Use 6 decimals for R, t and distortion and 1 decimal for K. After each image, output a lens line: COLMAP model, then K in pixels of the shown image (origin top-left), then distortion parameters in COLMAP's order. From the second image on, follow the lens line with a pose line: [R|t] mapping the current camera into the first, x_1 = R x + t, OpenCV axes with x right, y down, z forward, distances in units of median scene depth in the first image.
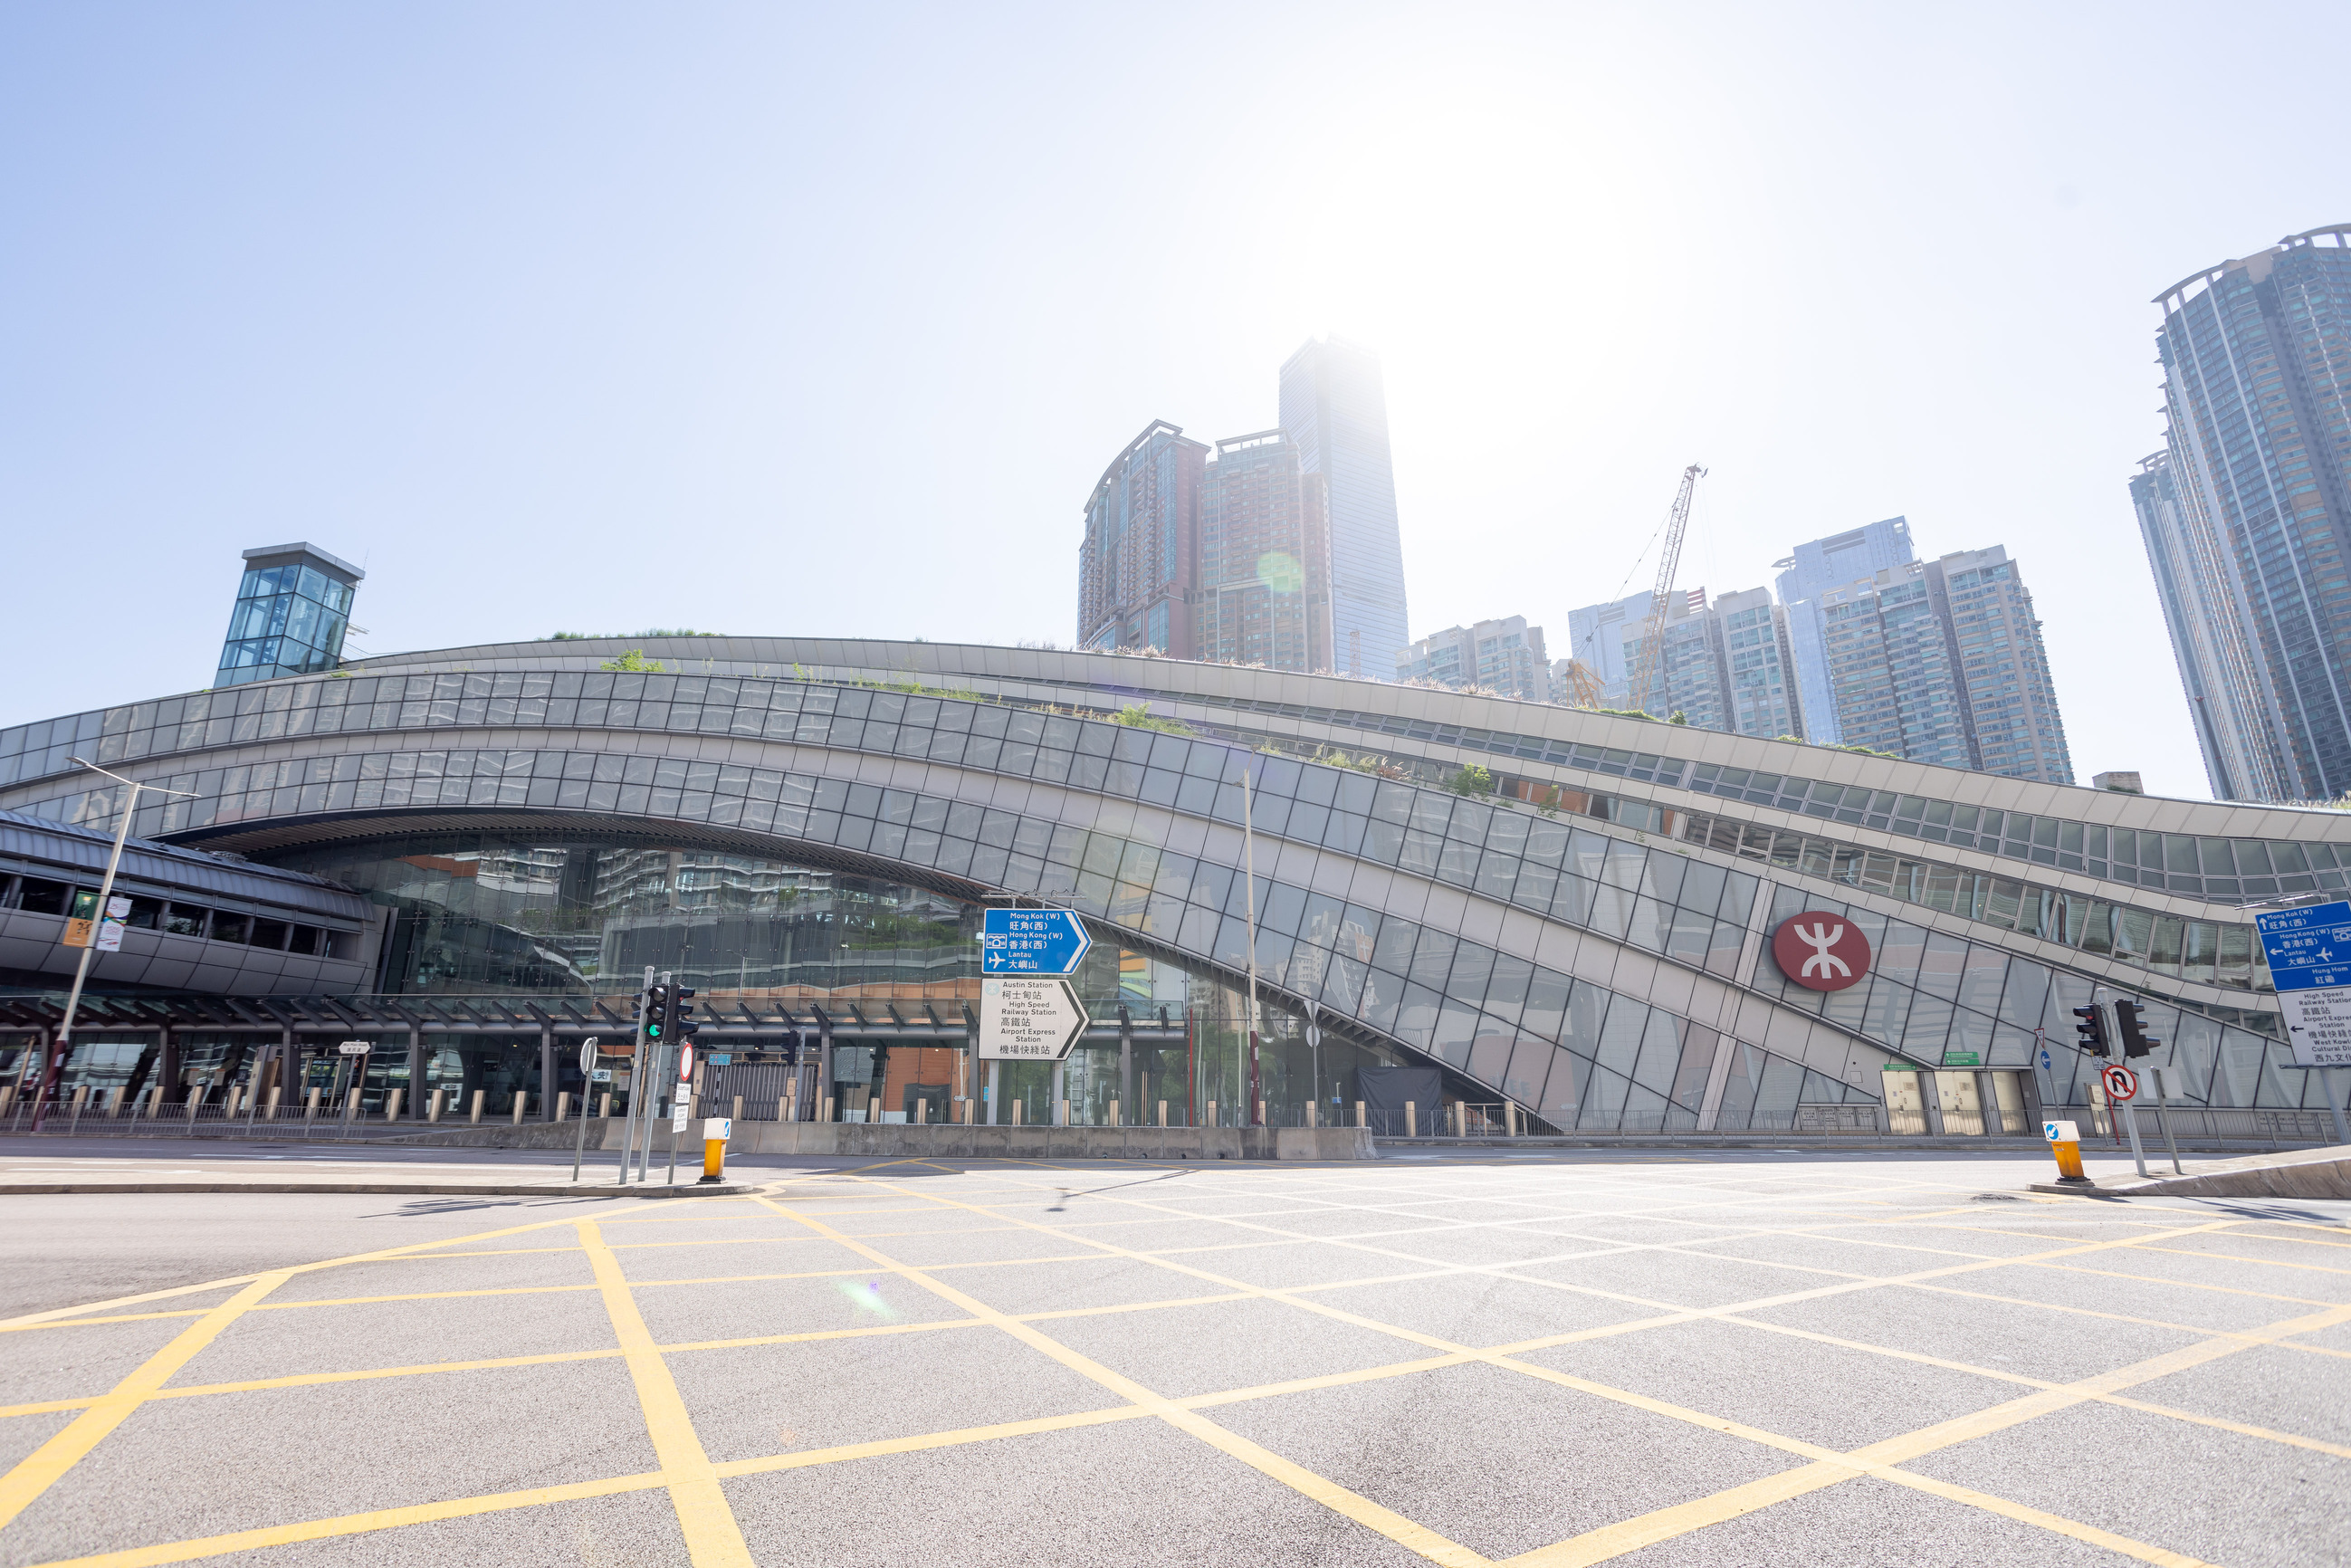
lens RADIAL K [[1066.3, 0, 1175.5], [0, 1066.3, 784.0], [0, 0, 1]] dist [0.003816, 0.000243]
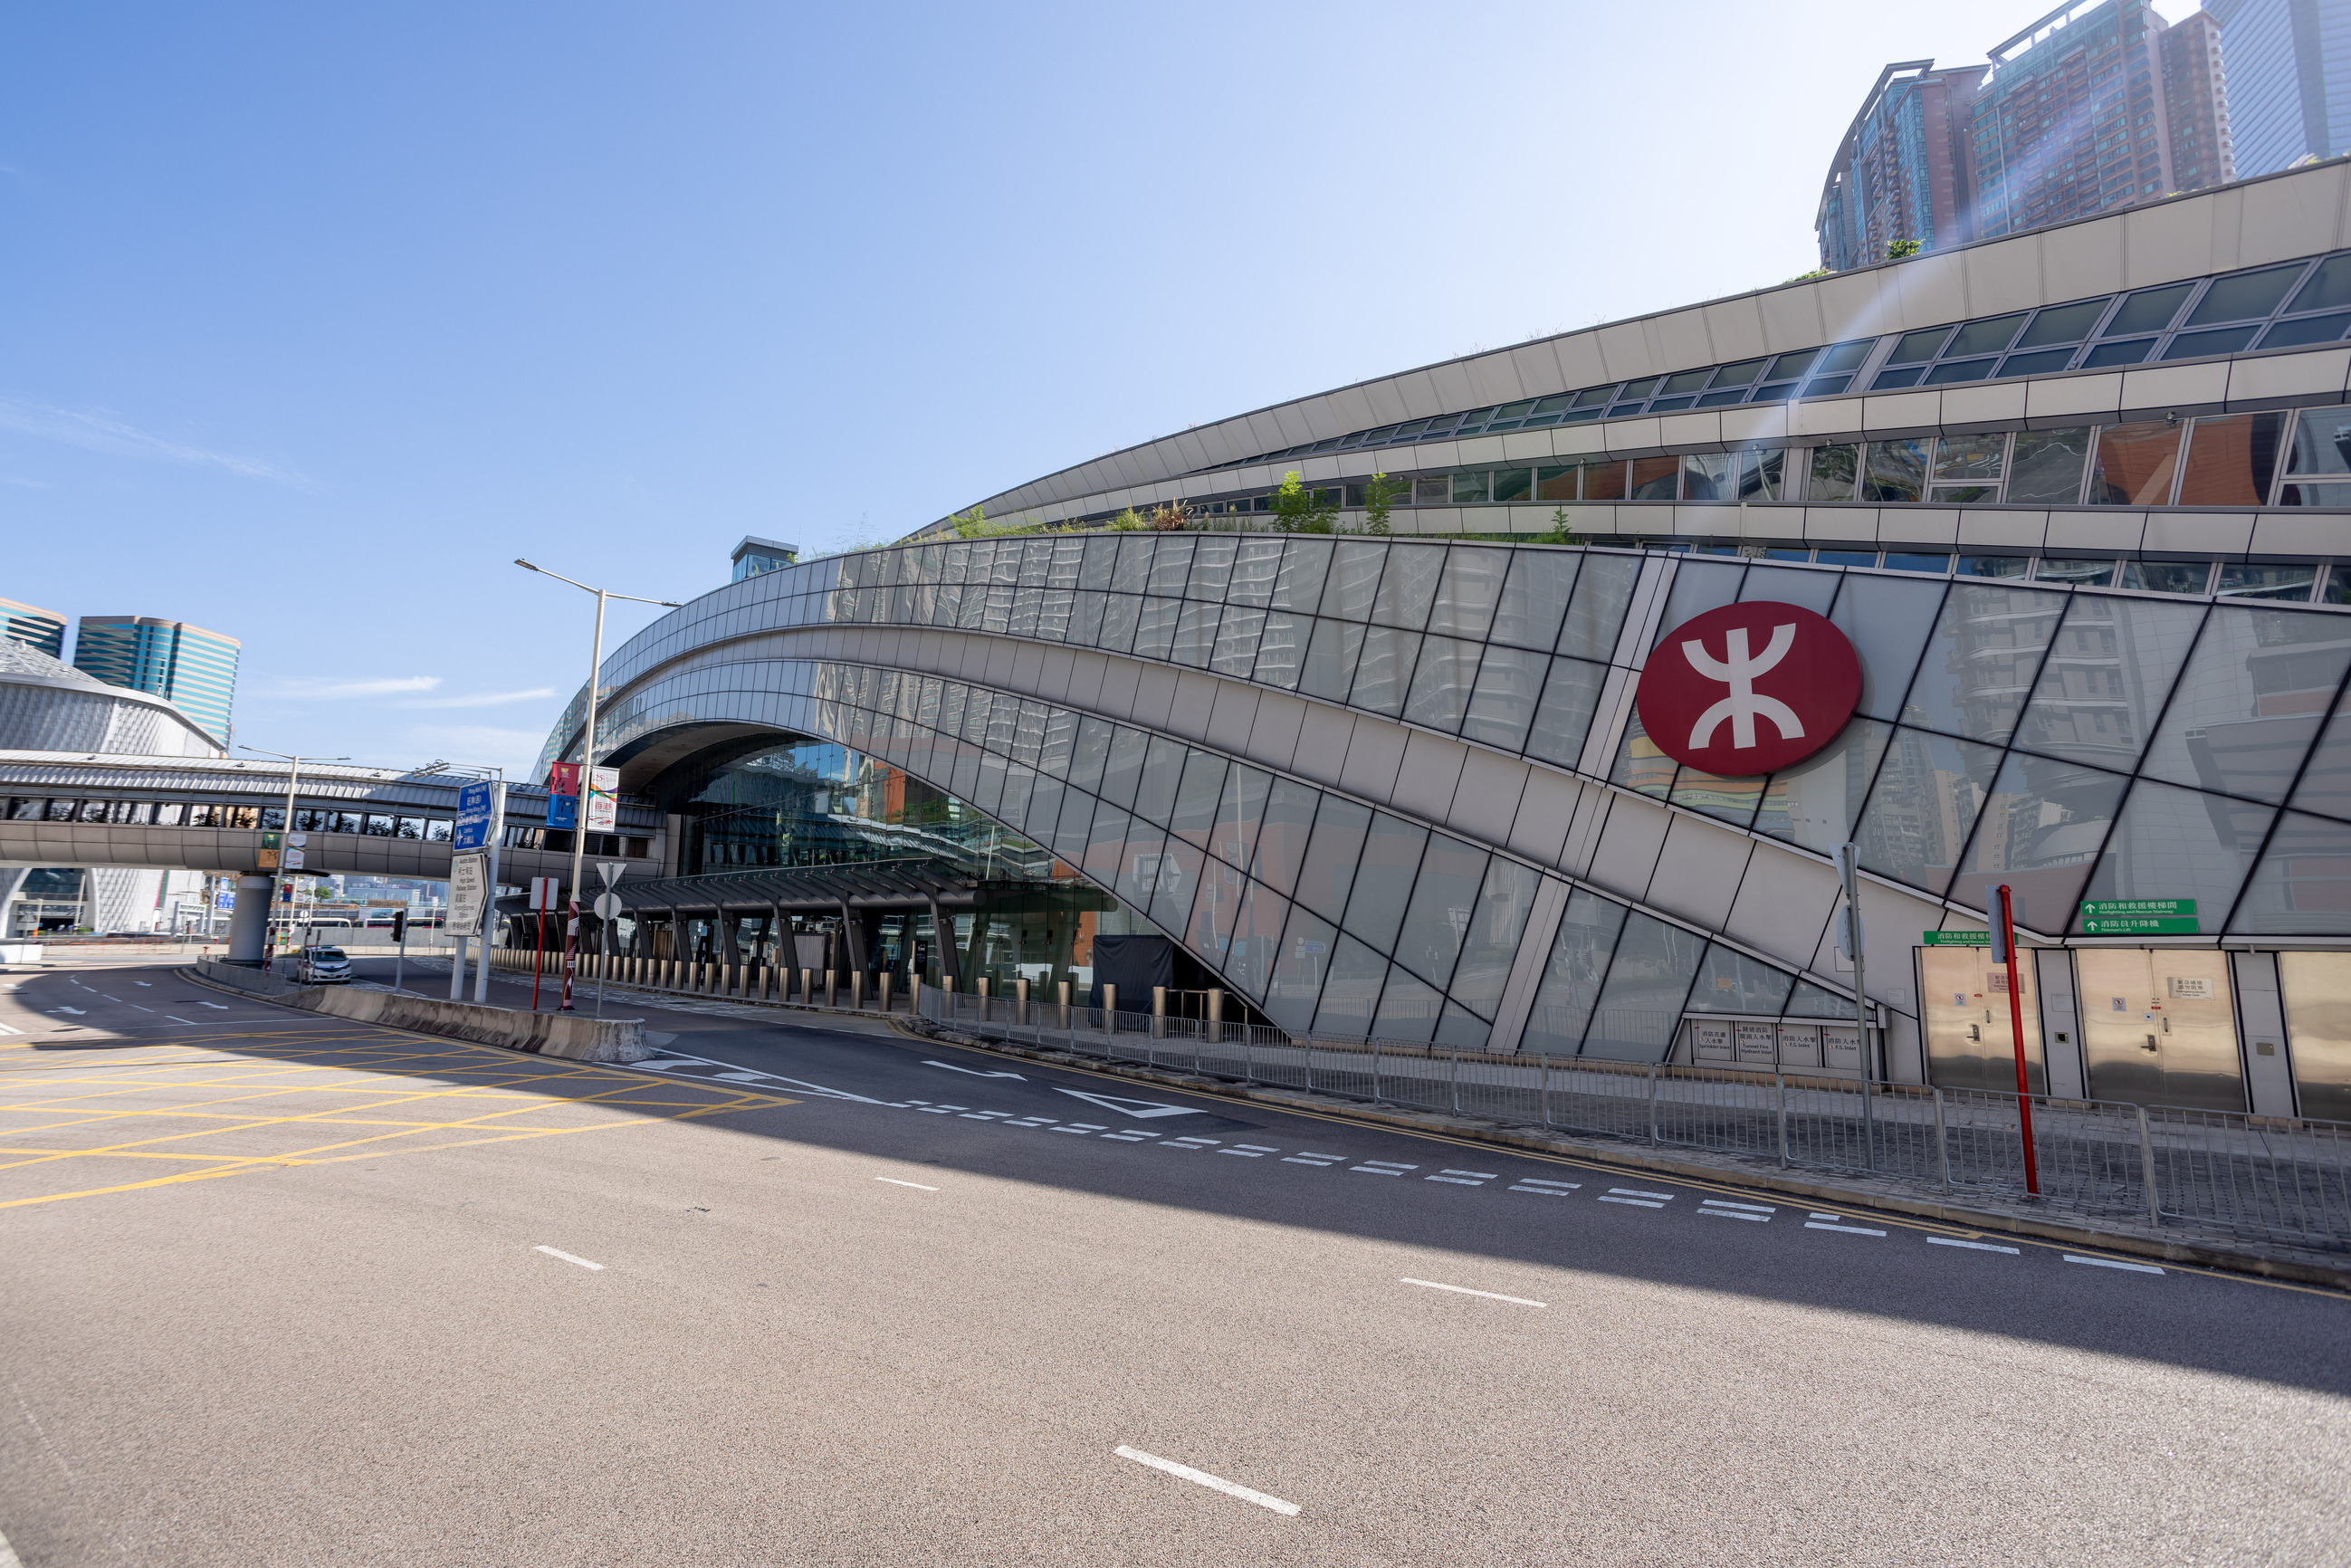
lens RADIAL K [[1101.3, 0, 1175.5], [0, 1101.3, 784.0], [0, 0, 1]] dist [0.000312, 0.000191]
pose [[0.761594, -0.087333, -0.642143, 0.714620], [0.170885, 0.982872, 0.068999, 0.121586], [0.625119, -0.162282, 0.763473, 0.480105]]
